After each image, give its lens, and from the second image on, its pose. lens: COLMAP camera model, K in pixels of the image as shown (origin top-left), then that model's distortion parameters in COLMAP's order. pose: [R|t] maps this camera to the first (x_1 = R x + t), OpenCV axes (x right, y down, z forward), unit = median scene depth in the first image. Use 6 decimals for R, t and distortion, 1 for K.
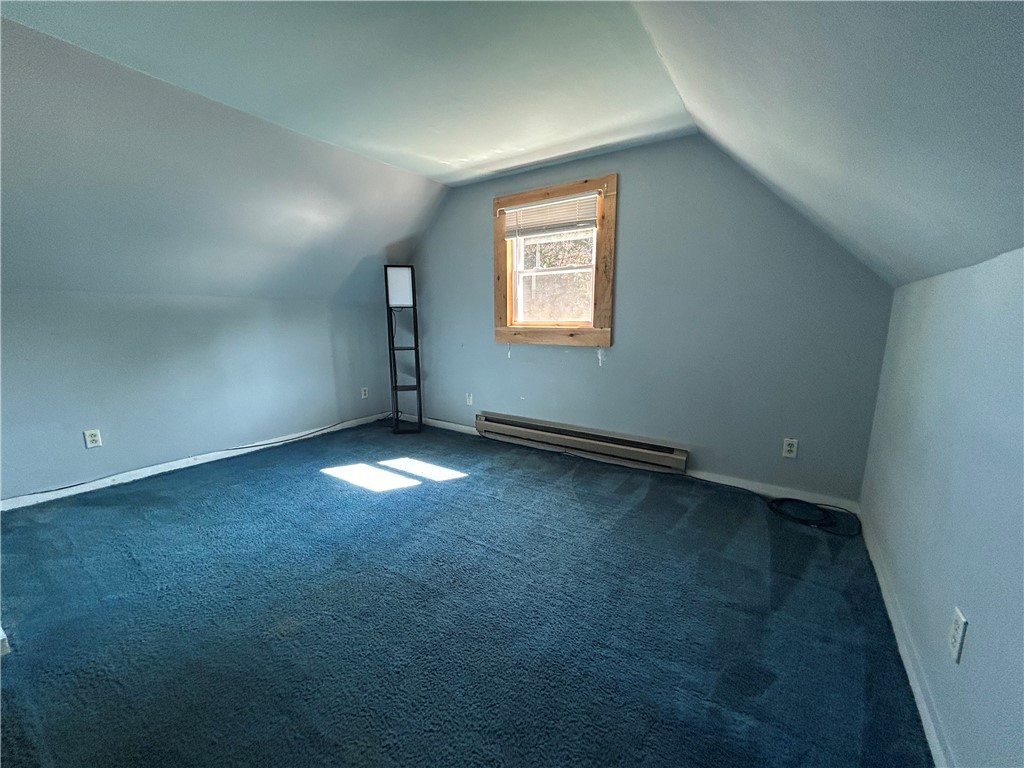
lens RADIAL K [[411.7, 0, 512.0], [0, 411.7, 384.0], [0, 0, 1]] dist [0.000763, 0.000192]
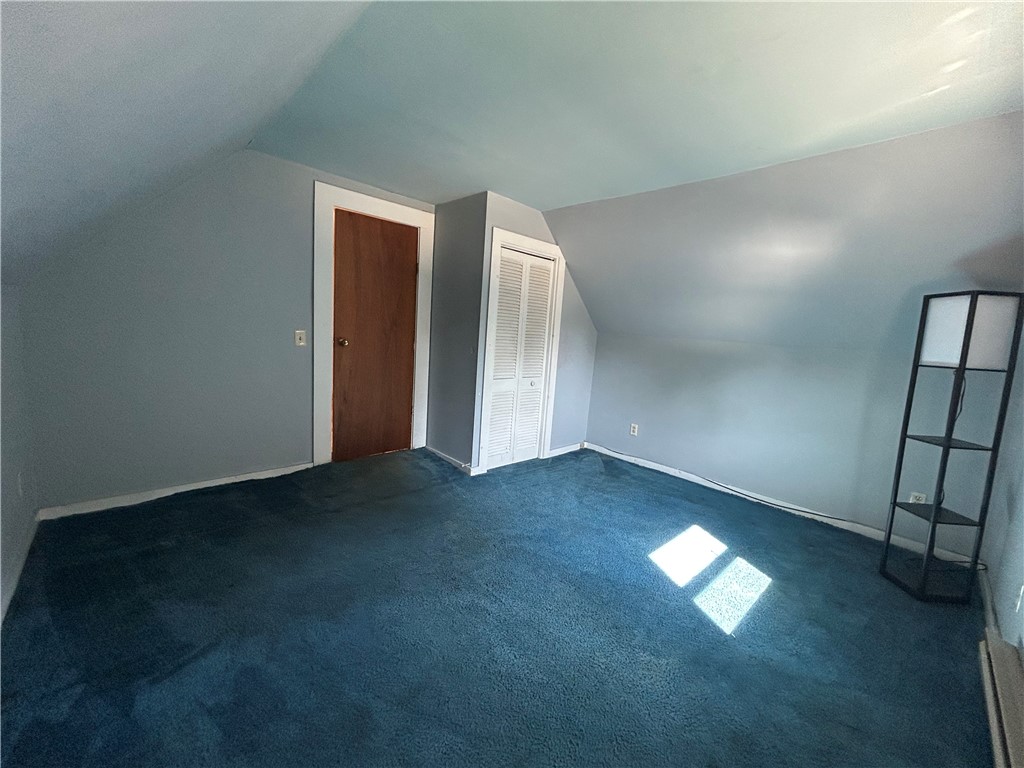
lens RADIAL K [[411.7, 0, 512.0], [0, 411.7, 384.0], [0, 0, 1]] dist [0.000763, 0.000192]
pose [[-0.206118, 0.110730, -0.972242, 0.468816], [-0.230404, 0.960149, 0.158200, -0.142000], [0.951015, 0.256617, -0.172392, 0.655474]]
